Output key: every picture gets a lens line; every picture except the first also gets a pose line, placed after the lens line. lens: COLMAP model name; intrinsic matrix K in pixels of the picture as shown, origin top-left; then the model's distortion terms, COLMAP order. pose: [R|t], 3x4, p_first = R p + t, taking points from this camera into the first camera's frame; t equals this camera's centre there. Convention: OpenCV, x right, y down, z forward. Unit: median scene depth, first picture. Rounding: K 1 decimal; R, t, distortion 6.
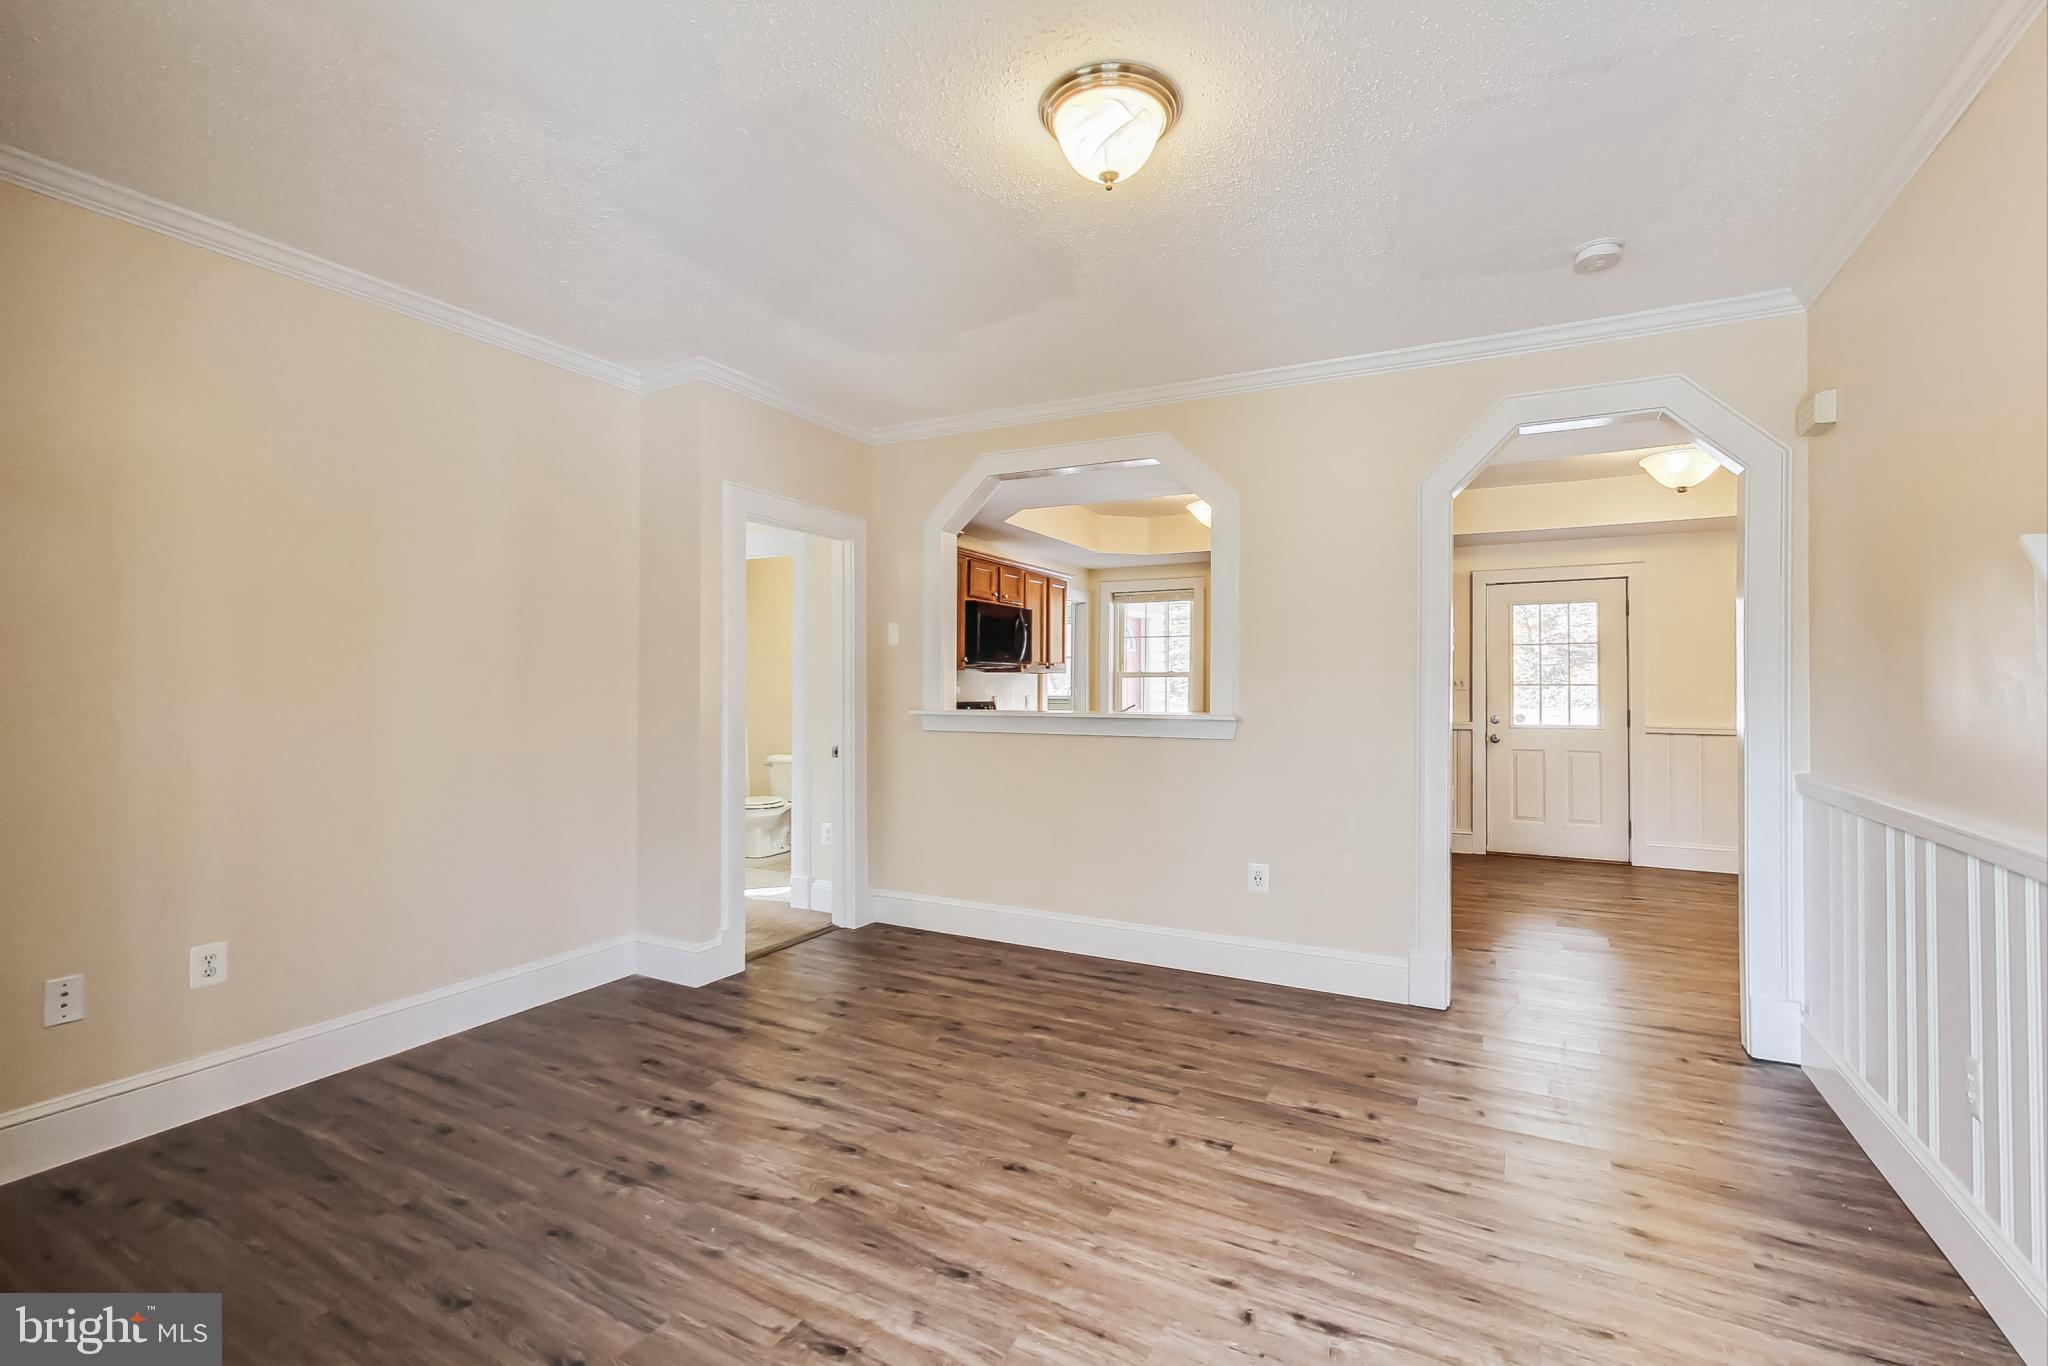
lens RADIAL K [[905.6, 0, 1025.5], [0, 905.6, 684.6], [0, 0, 1]] dist [0.000210, -0.000349]
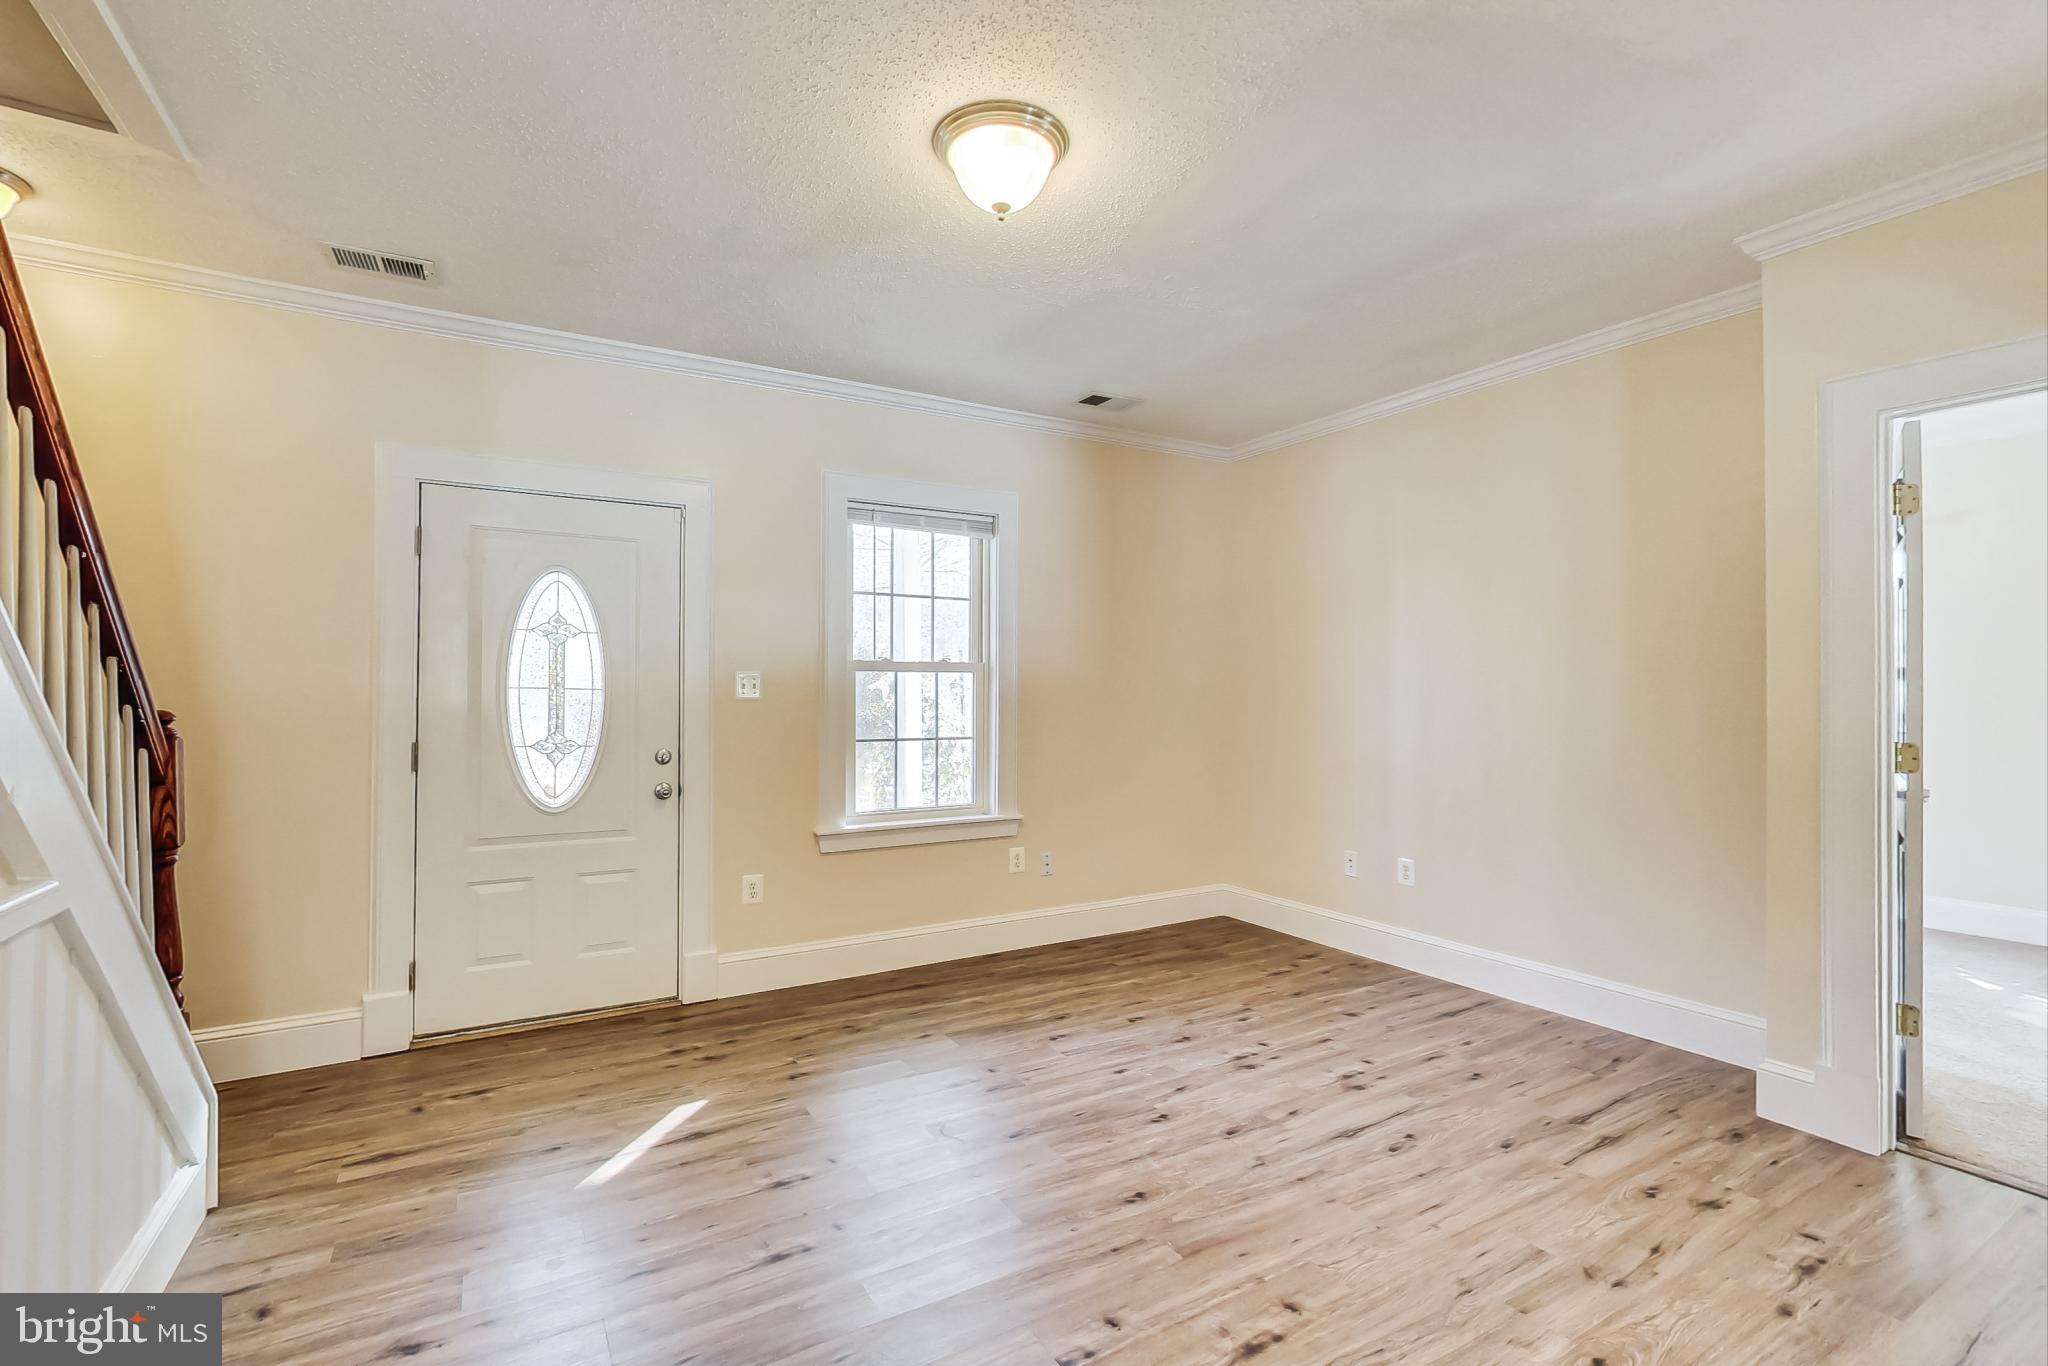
lens RADIAL K [[917.1, 0, 1016.5], [0, 917.1, 685.5], [0, 0, 1]] dist [0.000334, -0.000536]
pose [[-0.517220, -0.005226, -0.855836, 0.865849], [-0.002314, 0.999986, -0.004708, 0.002381], [0.855849, -0.000455, -0.517225, 1.370734]]
